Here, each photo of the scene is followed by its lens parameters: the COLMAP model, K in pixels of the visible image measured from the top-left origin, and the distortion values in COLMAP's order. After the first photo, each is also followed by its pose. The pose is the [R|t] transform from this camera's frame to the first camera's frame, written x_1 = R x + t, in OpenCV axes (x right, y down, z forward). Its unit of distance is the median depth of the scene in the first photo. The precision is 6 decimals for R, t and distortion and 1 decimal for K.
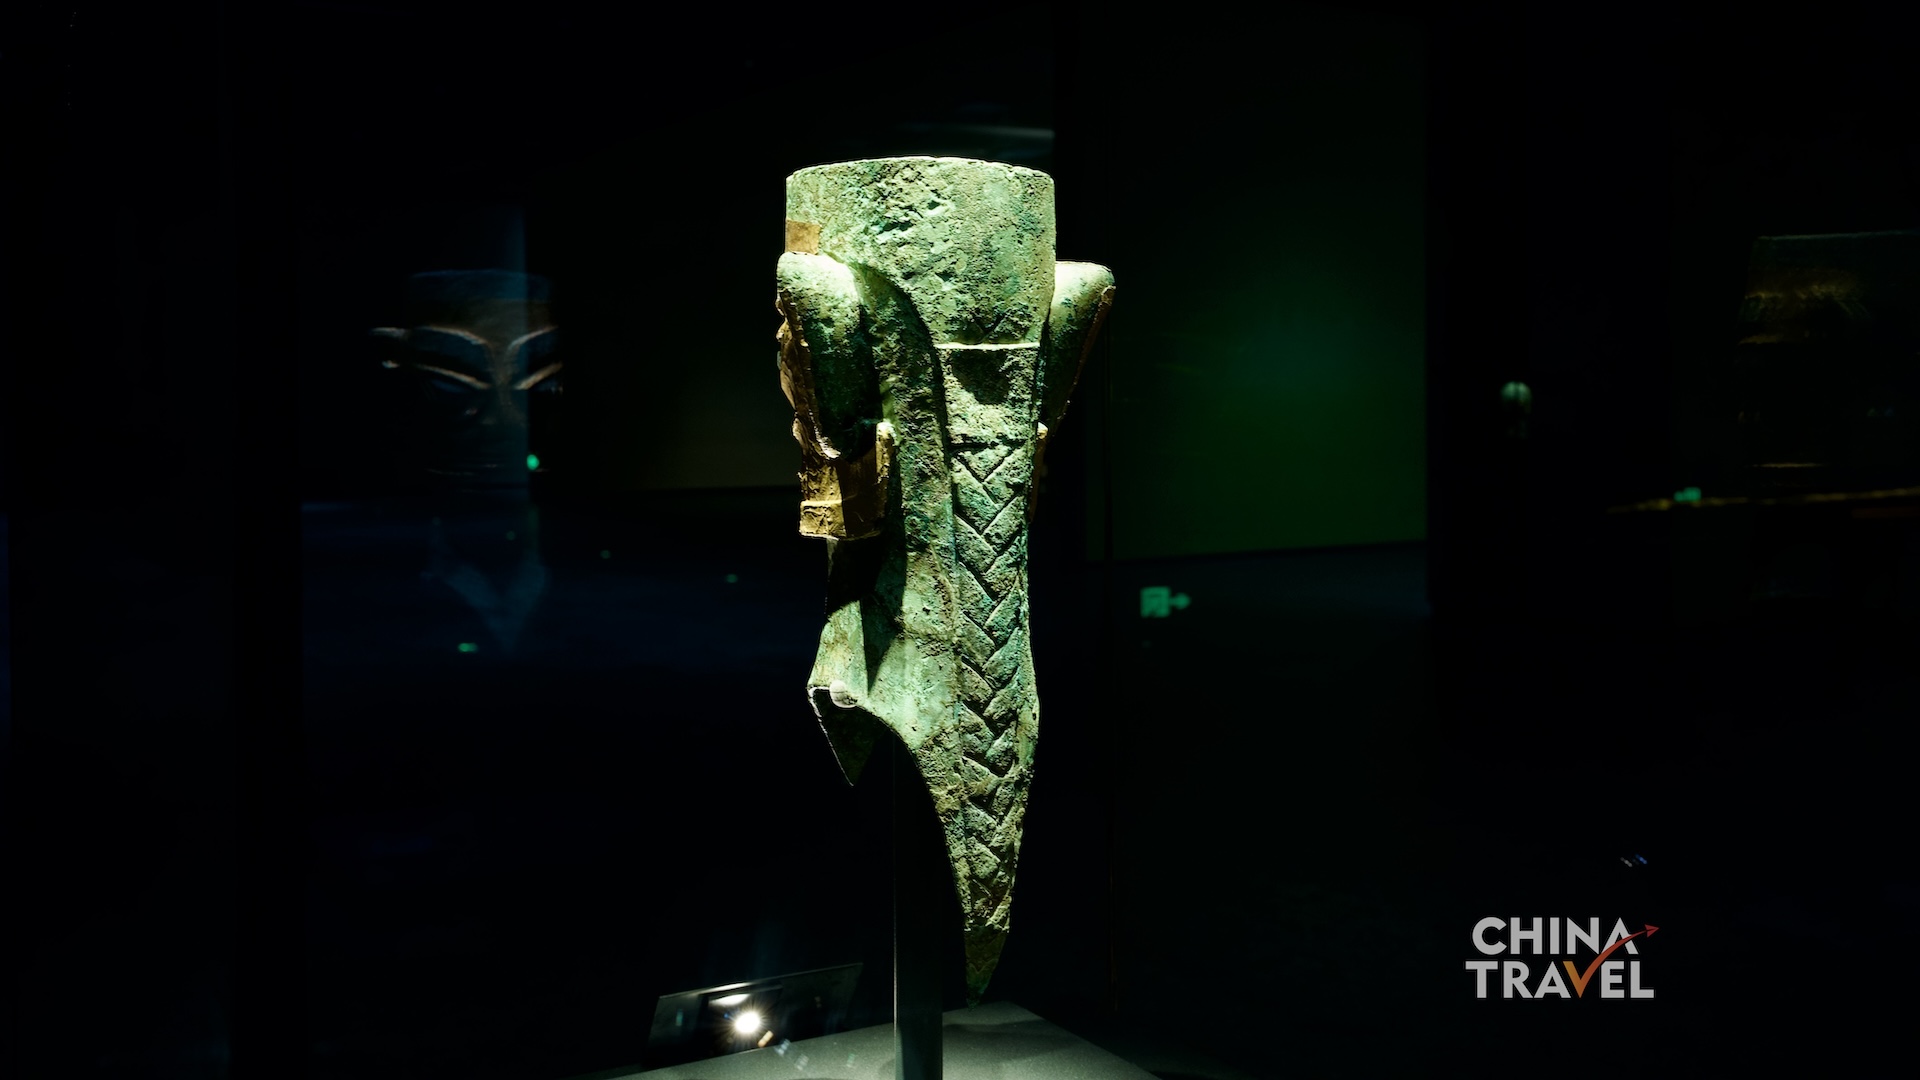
lens RADIAL K [[1912.7, 0, 968.1], [0, 1912.7, 536.8], [0, 0, 1]] dist [-0.006054, 0.000000]
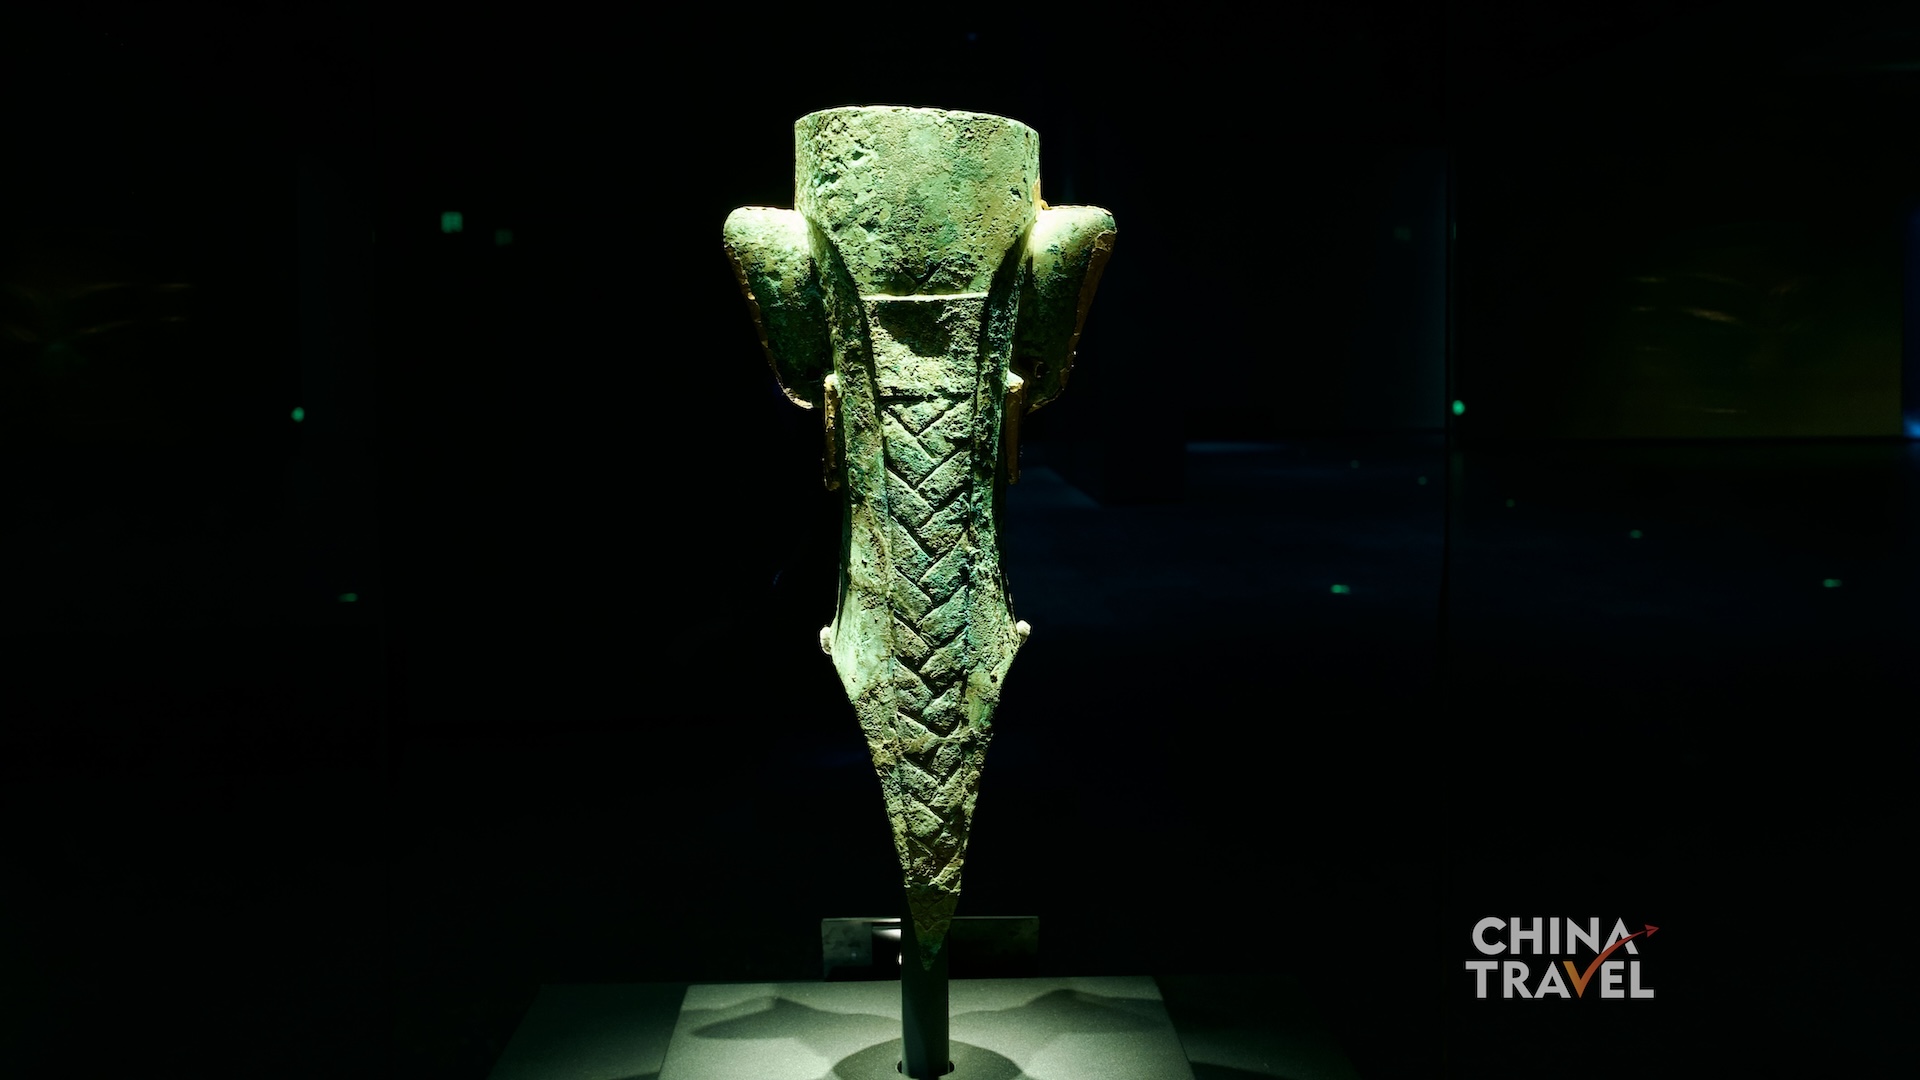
lens RADIAL K [[1912.7, 0, 957.0], [0, 1912.7, 535.4], [0, 0, 1]] dist [-0.006054, 0.000000]
pose [[0.877602, 0.047659, -0.477015, 0.494963], [-0.034144, 0.998733, 0.036967, -0.014473], [0.478172, -0.016155, 0.878118, 0.145003]]
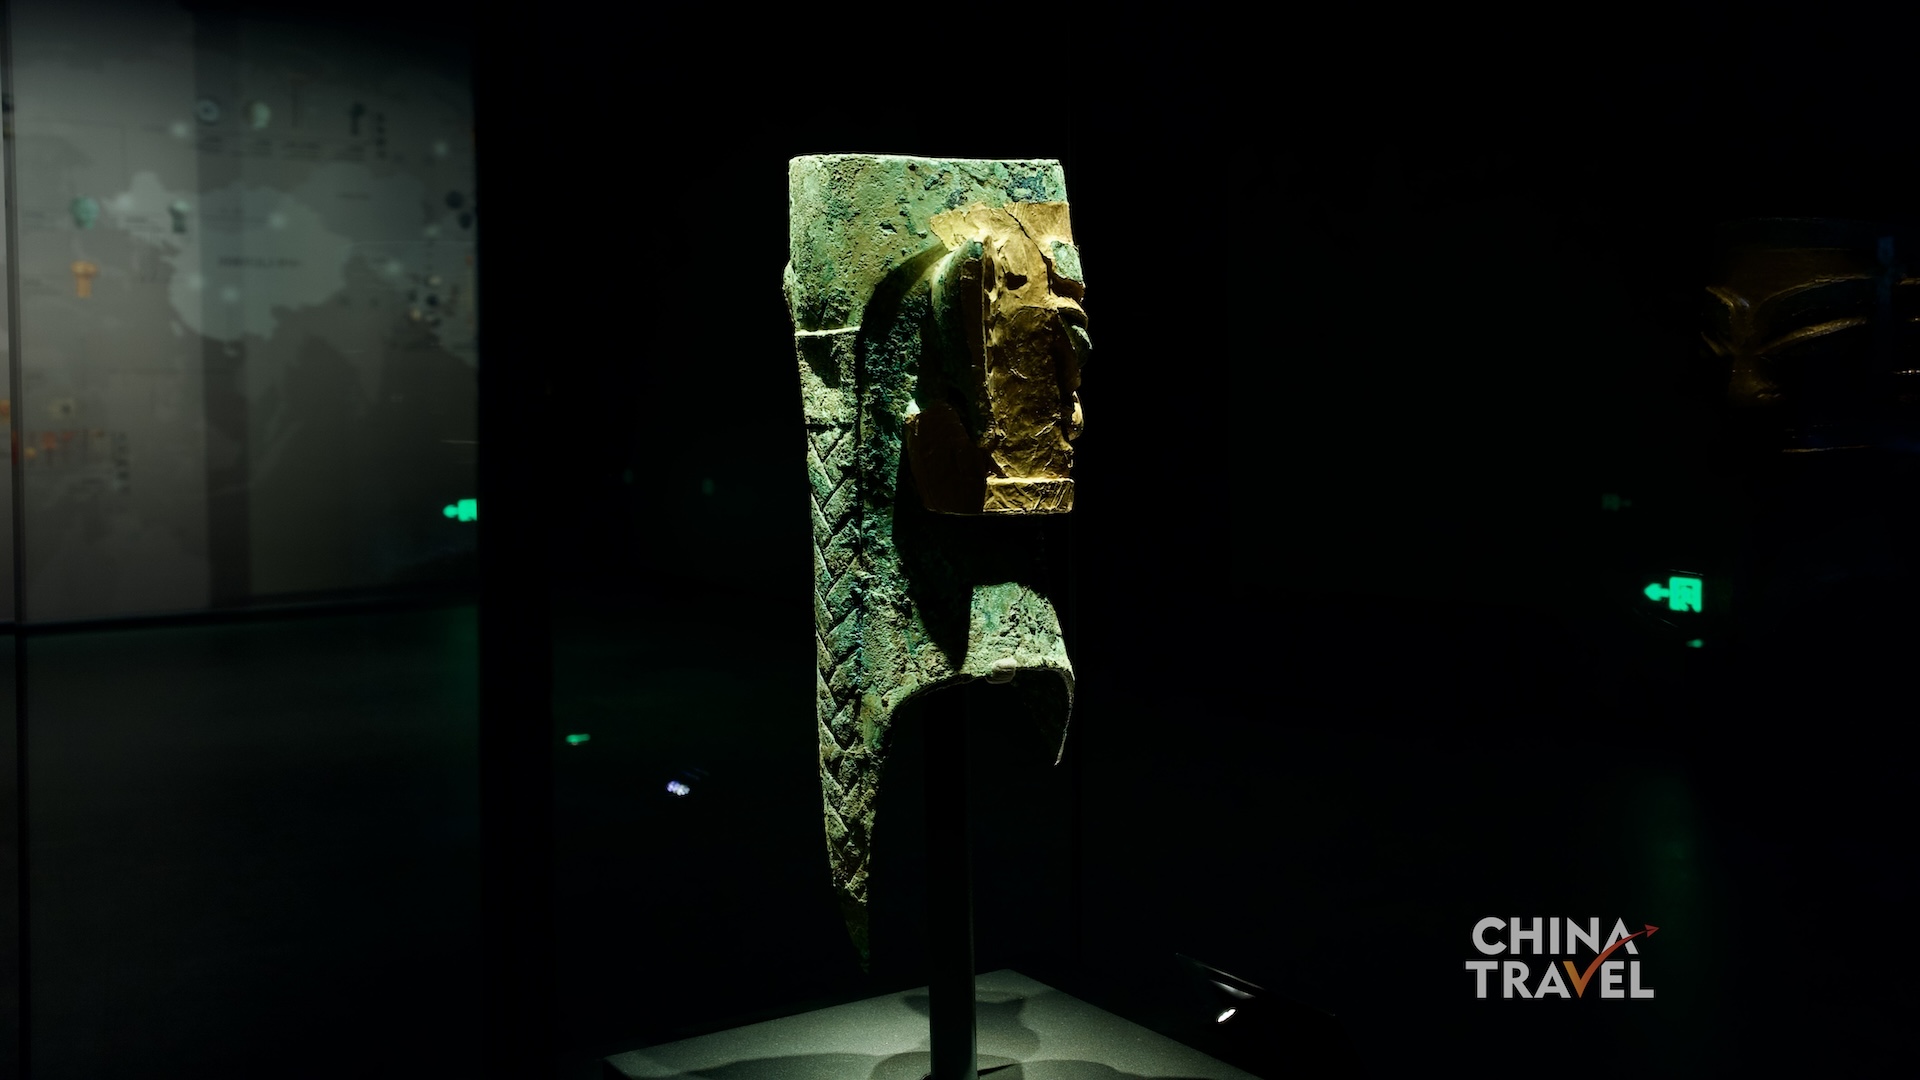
lens RADIAL K [[1912.7, 0, 952.6], [0, 1912.7, 547.2], [0, 0, 1]] dist [-0.006054, 0.000000]
pose [[0.059096, 0.098684, -0.993363, 1.051134], [-0.062135, 0.993536, 0.095005, -0.085942], [0.996317, 0.056108, 0.064846, 1.000864]]
